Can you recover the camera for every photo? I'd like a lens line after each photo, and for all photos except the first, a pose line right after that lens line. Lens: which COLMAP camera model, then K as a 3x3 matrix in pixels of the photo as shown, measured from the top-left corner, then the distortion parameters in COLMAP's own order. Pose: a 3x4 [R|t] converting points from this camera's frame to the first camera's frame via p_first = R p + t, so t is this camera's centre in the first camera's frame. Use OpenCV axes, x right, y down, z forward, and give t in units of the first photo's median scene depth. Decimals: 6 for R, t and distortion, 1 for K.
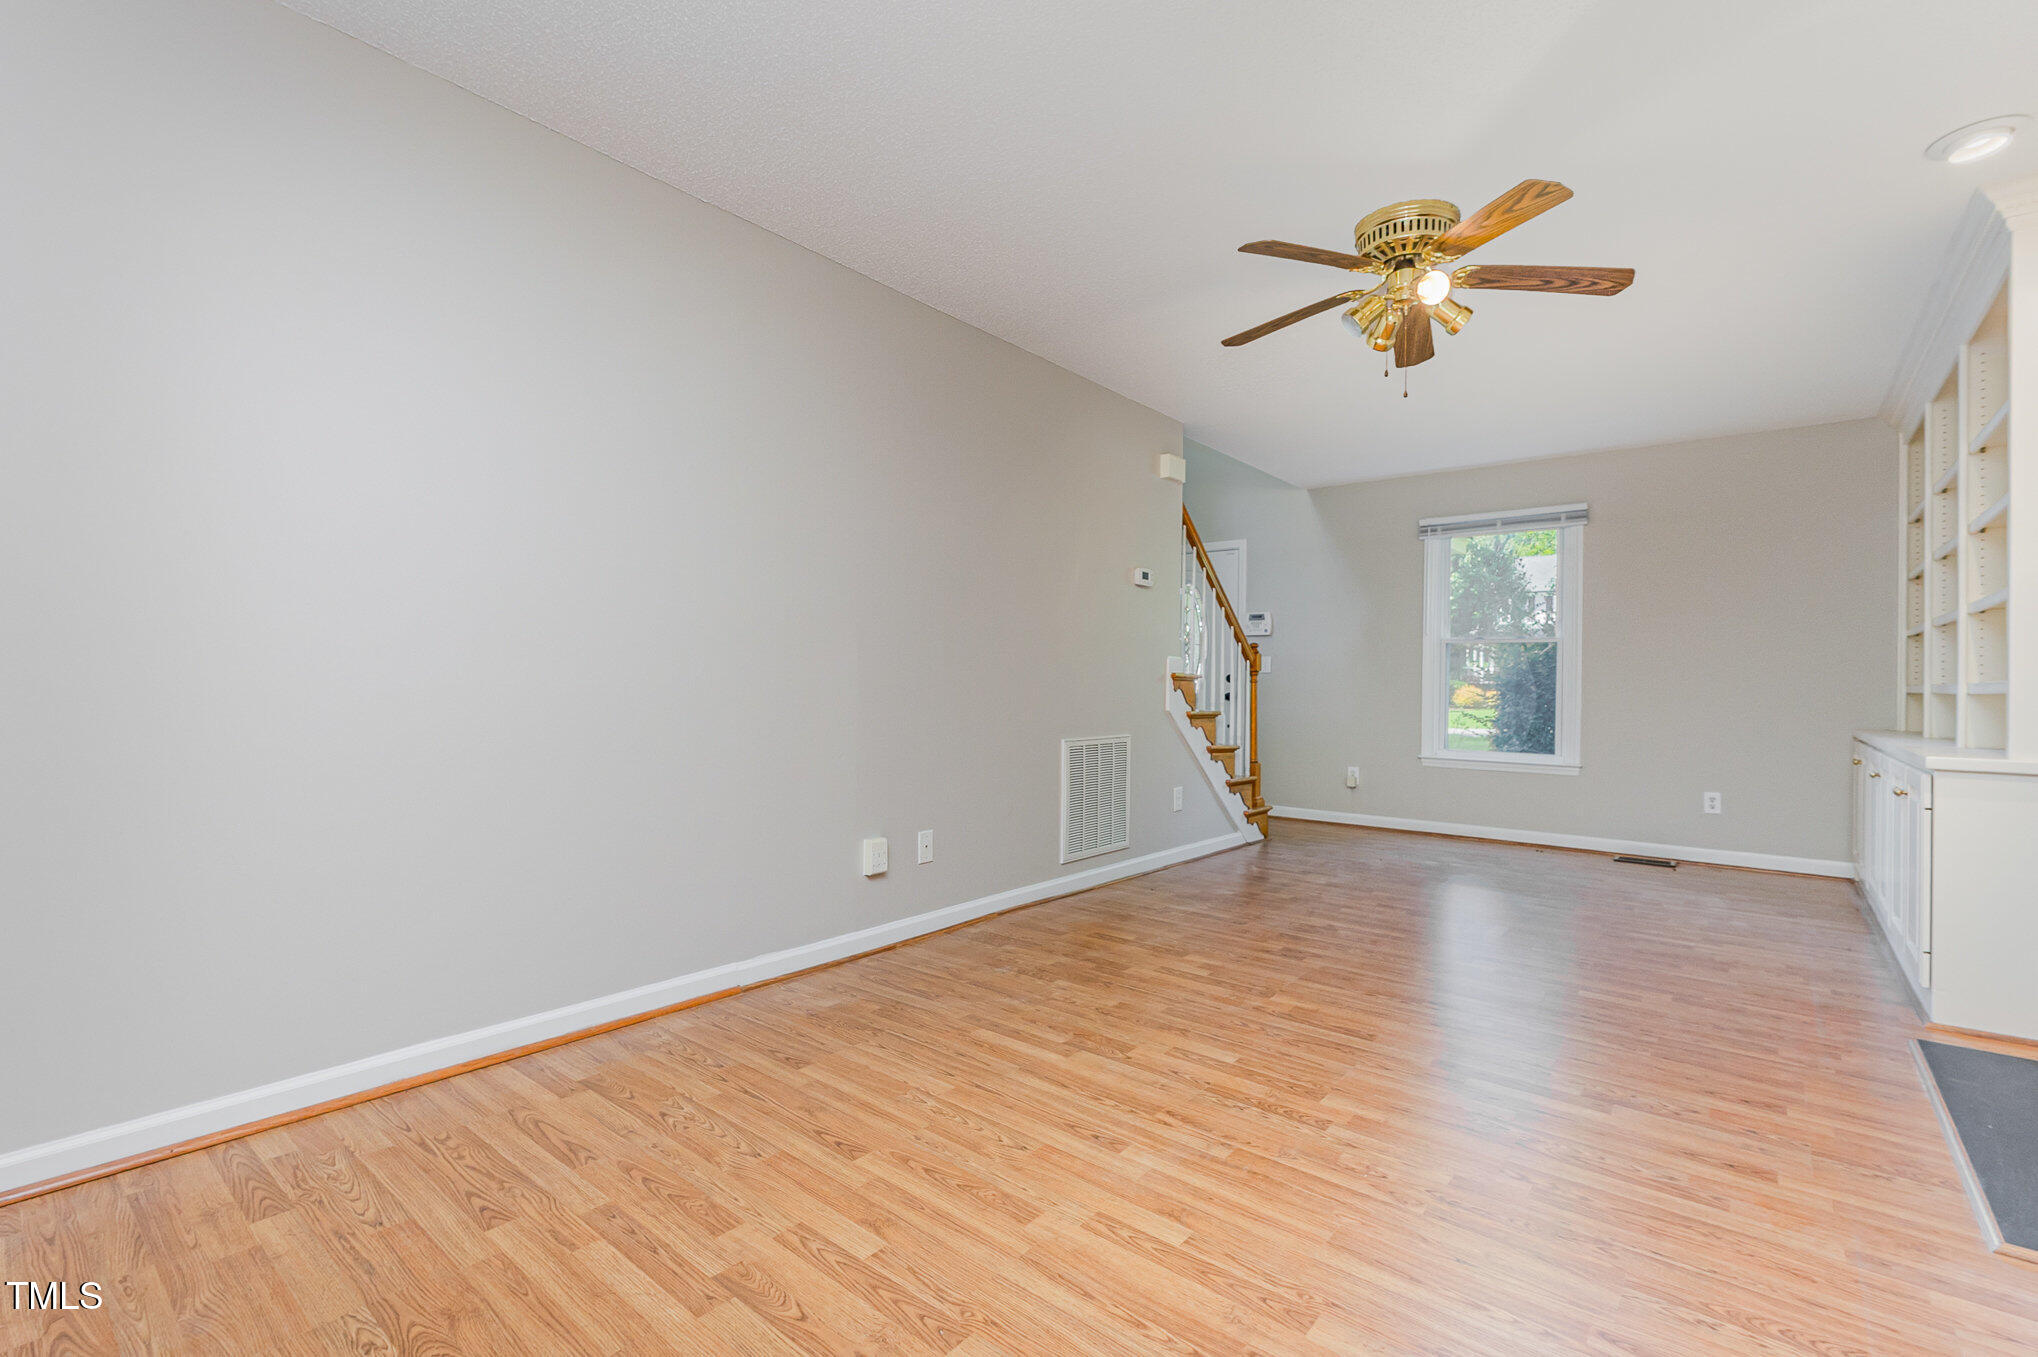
lens RADIAL K [[902.9, 0, 1017.7], [0, 902.9, 686.9], [0, 0, 1]] dist [-0.007467, -0.001902]
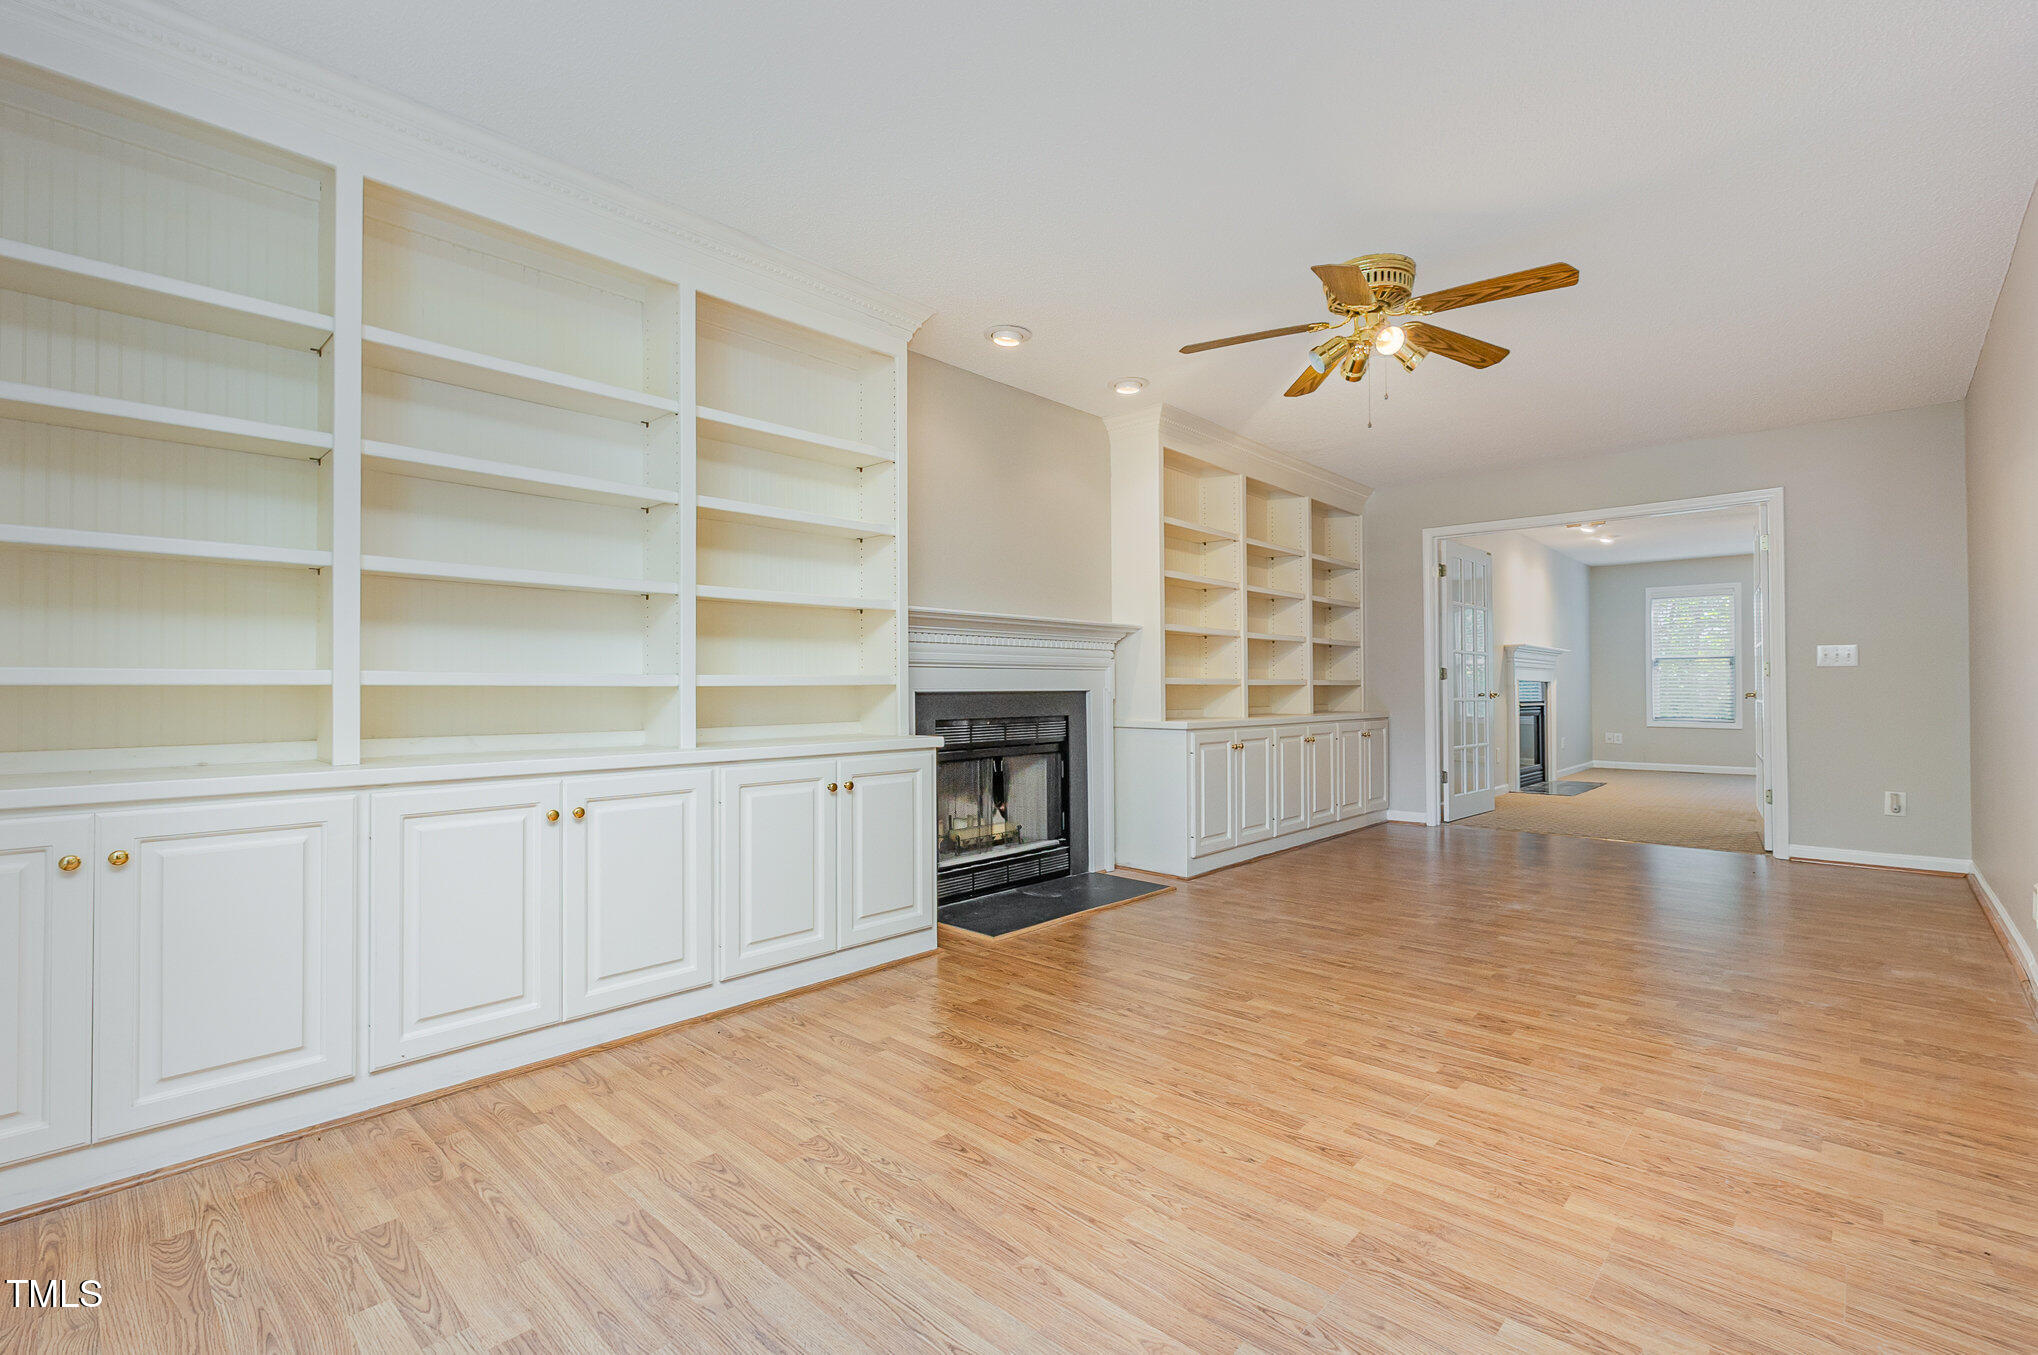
lens RADIAL K [[902.9, 0, 1003.4], [0, 902.9, 680.2], [0, 0, 1]] dist [-0.007467, -0.001902]
pose [[-0.996798, -0.006633, 0.079685, 0.802770], [-0.006502, 0.999977, 0.001903, -0.004634], [-0.079696, 0.001379, -0.996818, 2.173924]]
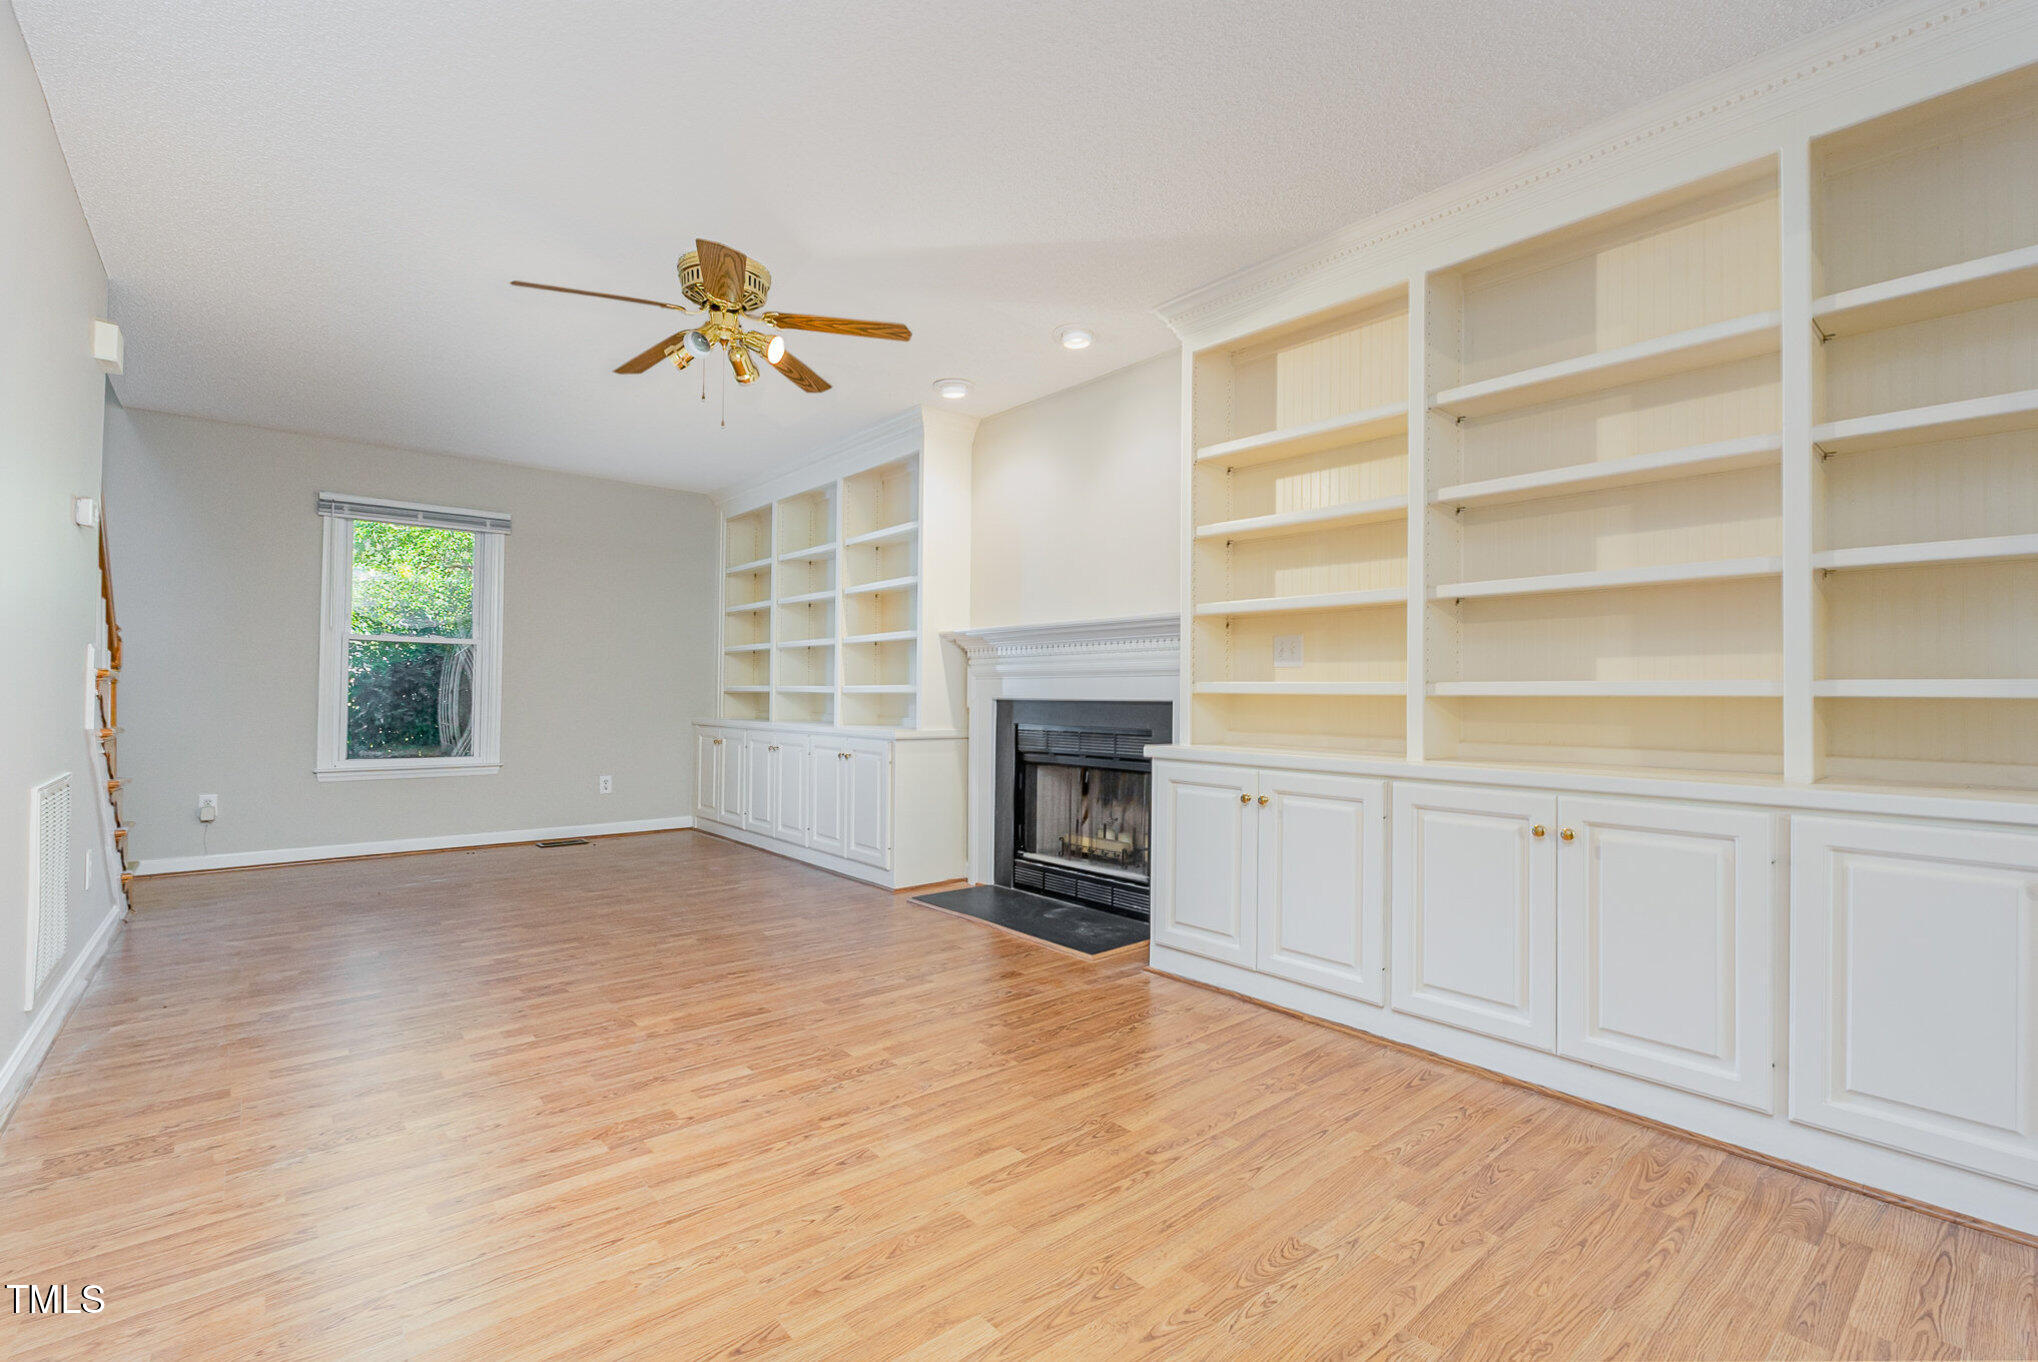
lens RADIAL K [[902.9, 0, 1018.8], [0, 902.9, 681.8], [0, 0, 1]] dist [-0.007467, -0.001902]
pose [[0.176087, 0.003098, 0.984370, -0.585996], [-0.000157, 0.999995, -0.003119, -0.008624], [-0.984375, 0.000395, 0.176087, 0.455876]]
